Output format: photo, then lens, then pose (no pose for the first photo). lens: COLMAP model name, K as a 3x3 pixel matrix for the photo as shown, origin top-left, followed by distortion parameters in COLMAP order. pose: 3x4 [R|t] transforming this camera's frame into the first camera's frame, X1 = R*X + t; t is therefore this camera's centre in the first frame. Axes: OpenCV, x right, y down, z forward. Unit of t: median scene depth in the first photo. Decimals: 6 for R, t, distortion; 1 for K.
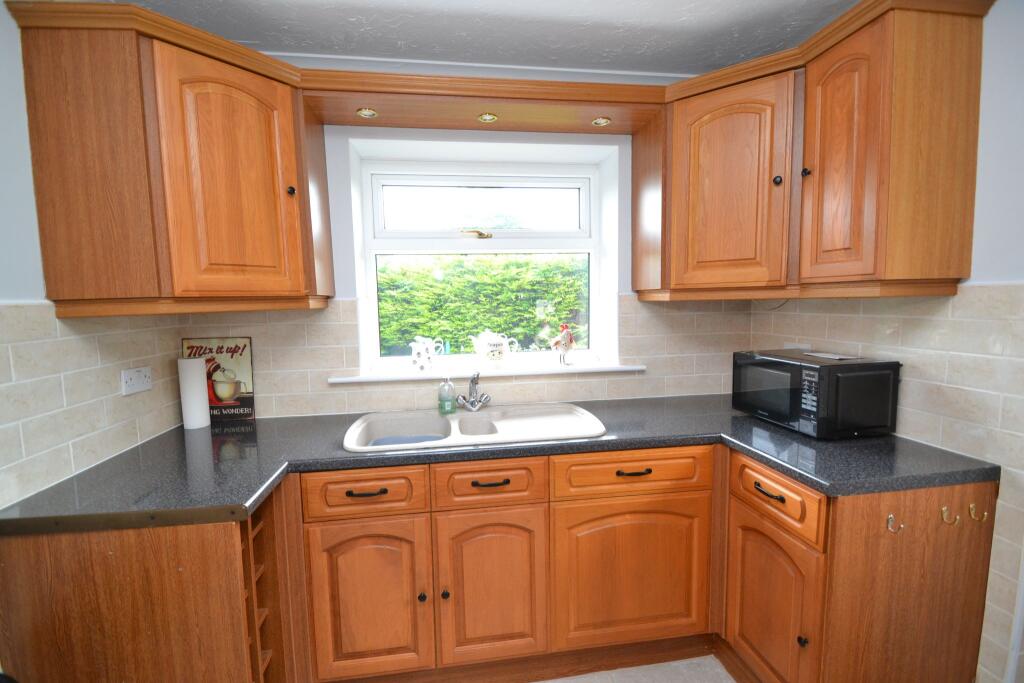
lens RADIAL K [[453.6, 0, 506.2], [0, 453.6, 343.9], [0, 0, 1]] dist [0.020257, -0.021134]
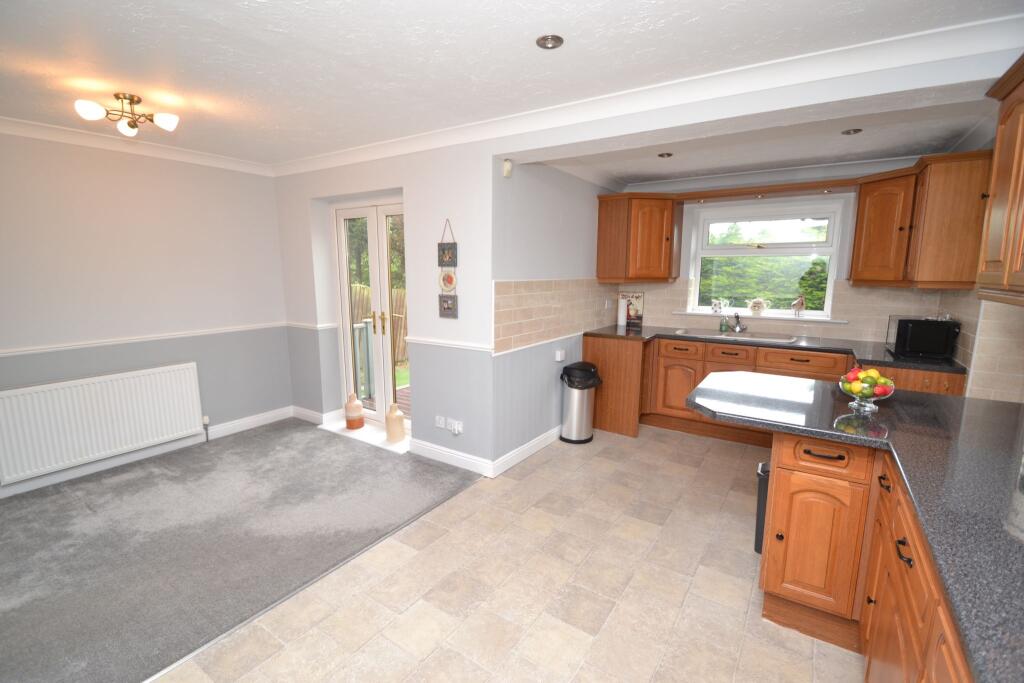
lens RADIAL K [[453.6, 0, 506.2], [0, 453.6, 343.9], [0, 0, 1]] dist [0.020257, -0.021134]
pose [[0.739285, 0.130581, -0.660610, 0.576162], [-0.083341, 0.991219, 0.102664, 0.073787], [0.668215, -0.020842, 0.743676, -1.395265]]
